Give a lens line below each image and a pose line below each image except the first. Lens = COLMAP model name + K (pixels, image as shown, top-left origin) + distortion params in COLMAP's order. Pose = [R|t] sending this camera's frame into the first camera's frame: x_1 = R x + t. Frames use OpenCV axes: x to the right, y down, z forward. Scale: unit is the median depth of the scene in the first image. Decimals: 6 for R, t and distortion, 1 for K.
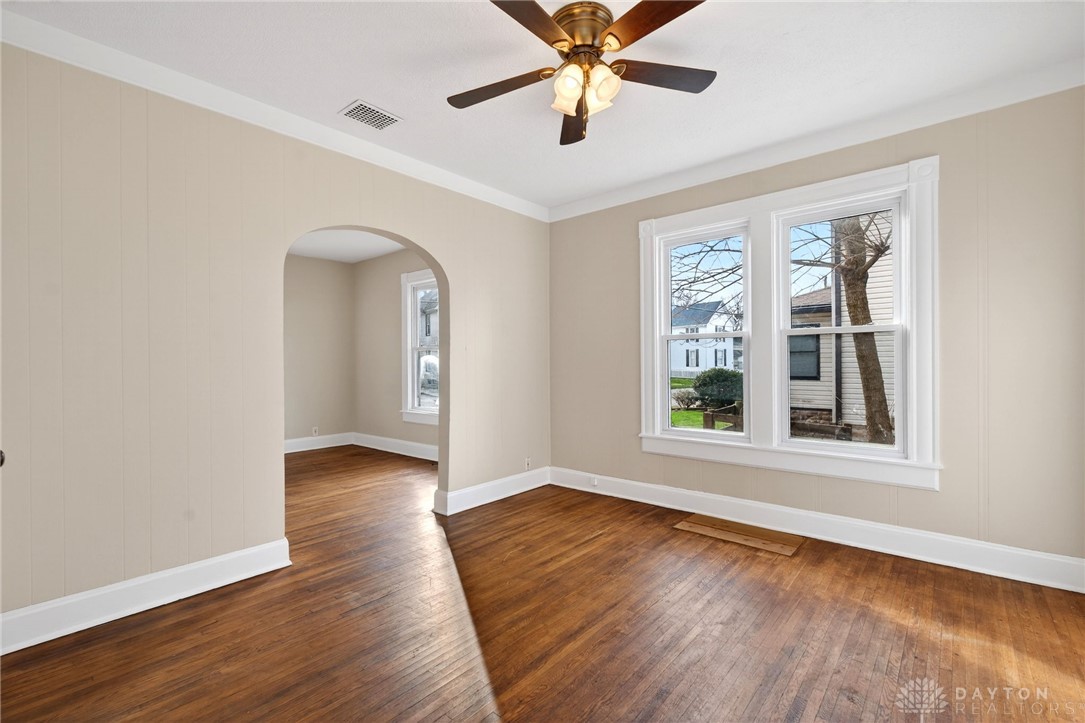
lens RADIAL K [[468.4, 0, 524.1], [0, 468.4, 363.4], [0, 0, 1]] dist [0.001449, -0.000463]
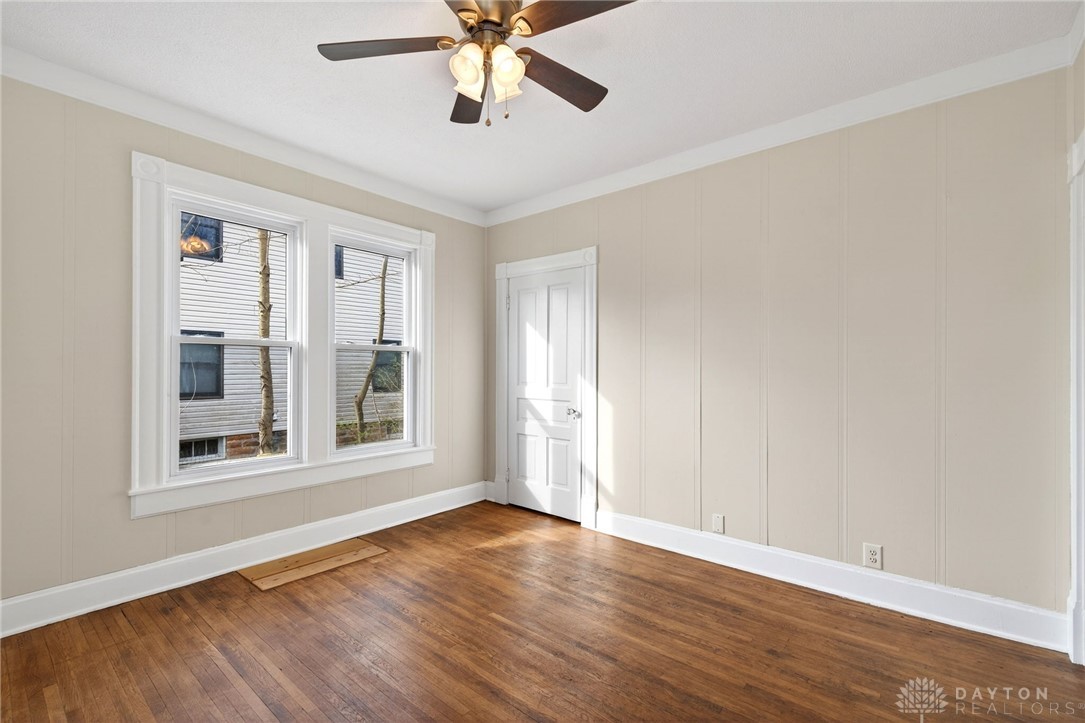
lens RADIAL K [[468.4, 0, 545.8], [0, 468.4, 367.4], [0, 0, 1]] dist [0.001449, -0.000463]
pose [[-0.025654, 0.015912, 0.999544, -0.512251], [0.000634, 0.999873, -0.015901, -0.003358], [-0.999671, 0.000225, -0.025661, 0.611544]]
